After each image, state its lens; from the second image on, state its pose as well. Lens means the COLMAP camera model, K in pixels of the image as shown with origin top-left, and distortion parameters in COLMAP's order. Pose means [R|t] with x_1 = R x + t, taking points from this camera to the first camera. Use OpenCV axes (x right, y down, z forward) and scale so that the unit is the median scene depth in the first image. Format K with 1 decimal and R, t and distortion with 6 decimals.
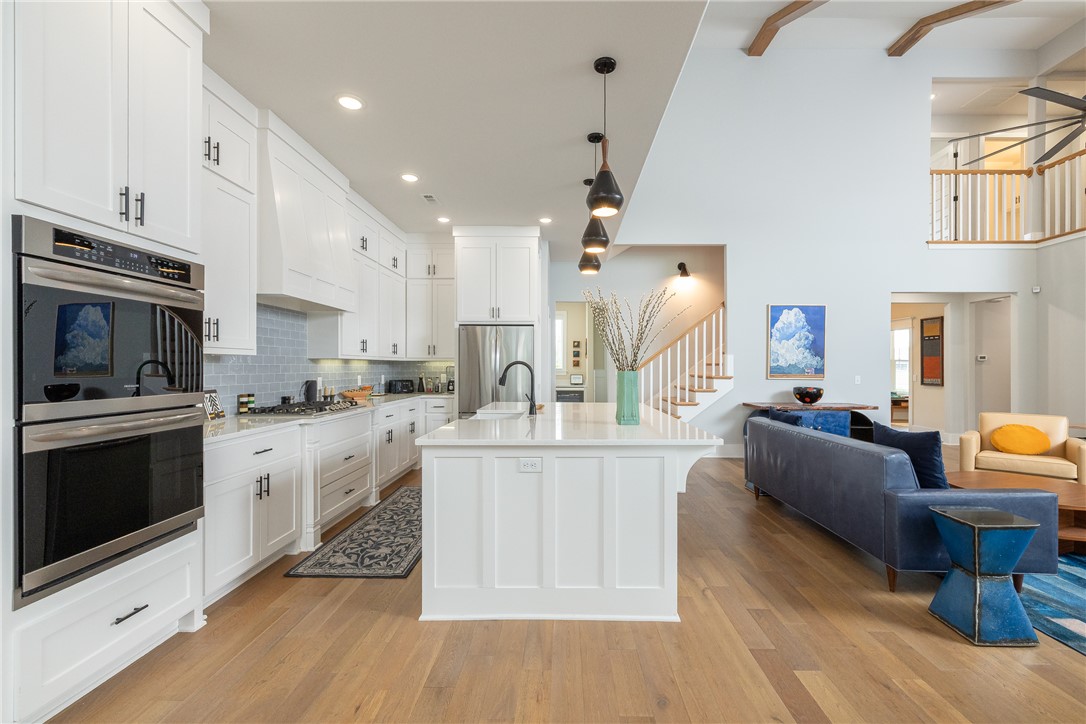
lens RADIAL K [[465.9, 0, 561.6], [0, 465.9, 366.9], [0, 0, 1]] dist [0.000539, 0.000130]
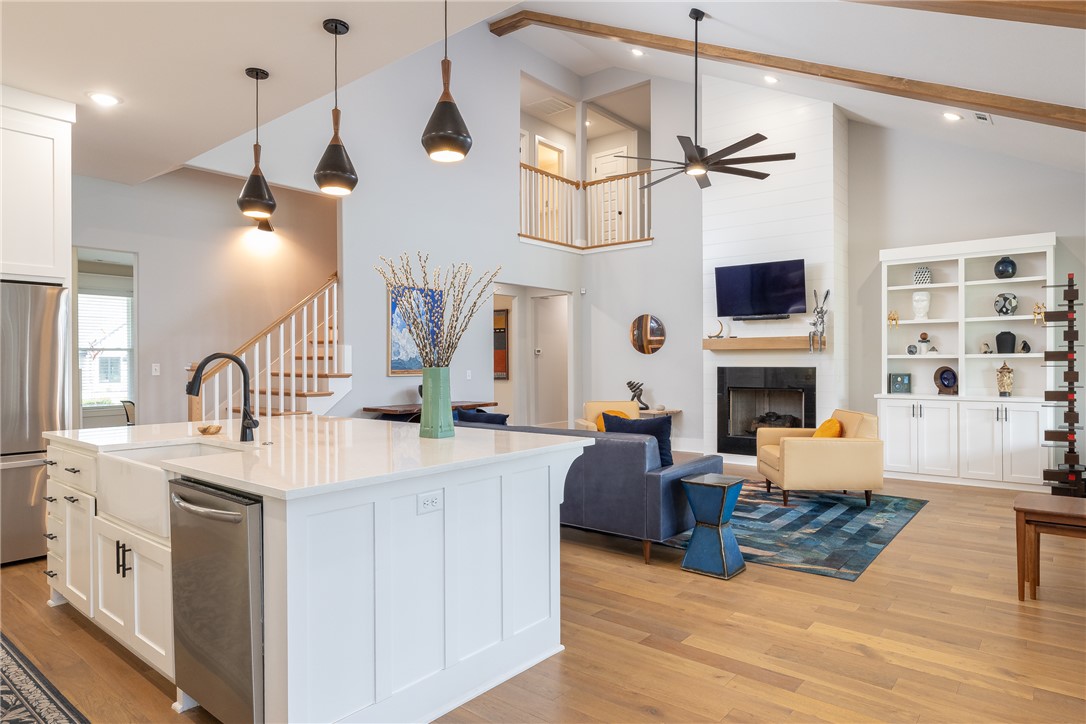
lens RADIAL K [[650.4, 0, 543.0], [0, 650.4, 362.0], [0, 0, 1]] dist [-0.003274, -0.000065]
pose [[0.629279, -0.005832, 0.777157, -0.260226], [0.004590, 0.999982, 0.003788, -0.001422], [-0.777166, 0.001183, 0.629295, 0.090226]]
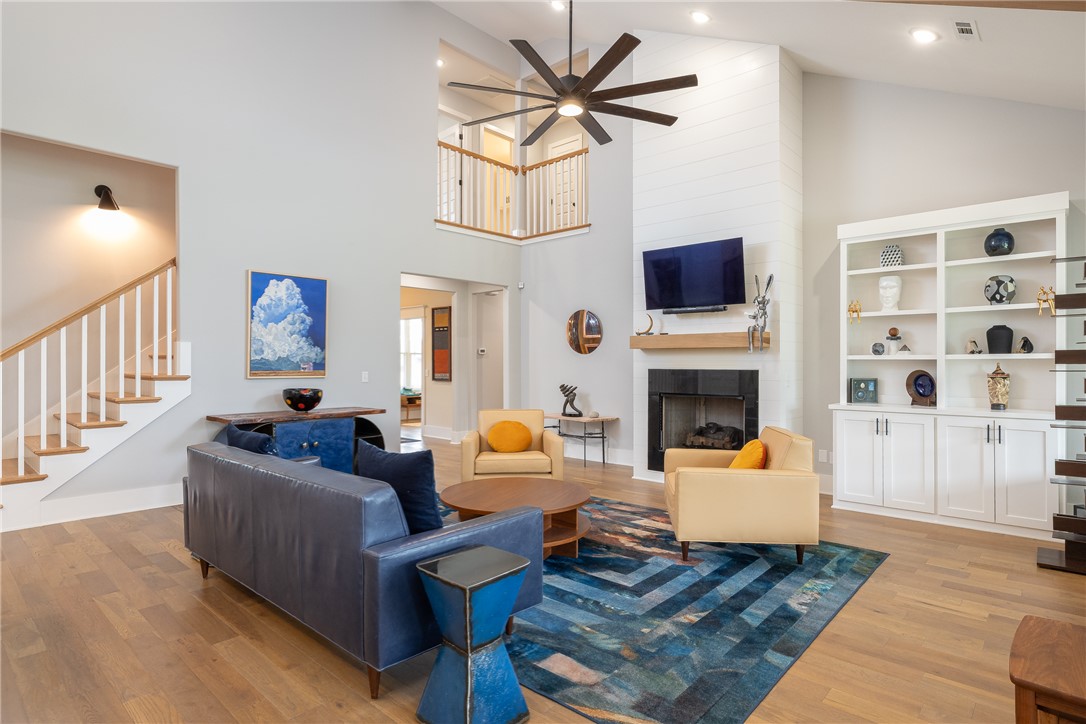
lens RADIAL K [[576.6, 0, 543.0], [0, 576.6, 362.0], [0, 0, 1]] dist [-0.004991, -0.000723]
pose [[0.670835, -0.002649, 0.741602, 0.107156], [0.001090, 0.999996, 0.002586, 0.000085], [-0.741606, -0.000926, 0.670835, 0.110666]]
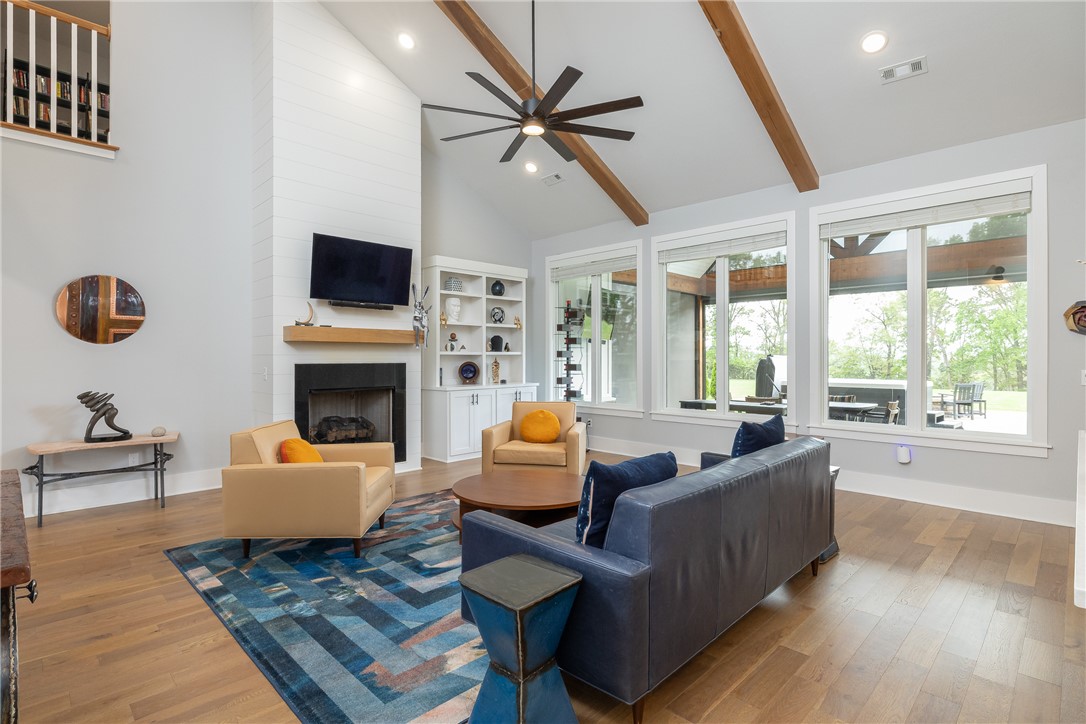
lens RADIAL K [[531.0, 0, 543.0], [0, 531.0, 362.0], [0, 0, 1]] dist [-0.003705, -0.000256]
pose [[-0.707250, -0.011765, 0.706866, 0.127458], [-0.004298, 0.999915, 0.012342, 0.000394], [-0.706951, 0.005690, -0.707240, 0.908877]]
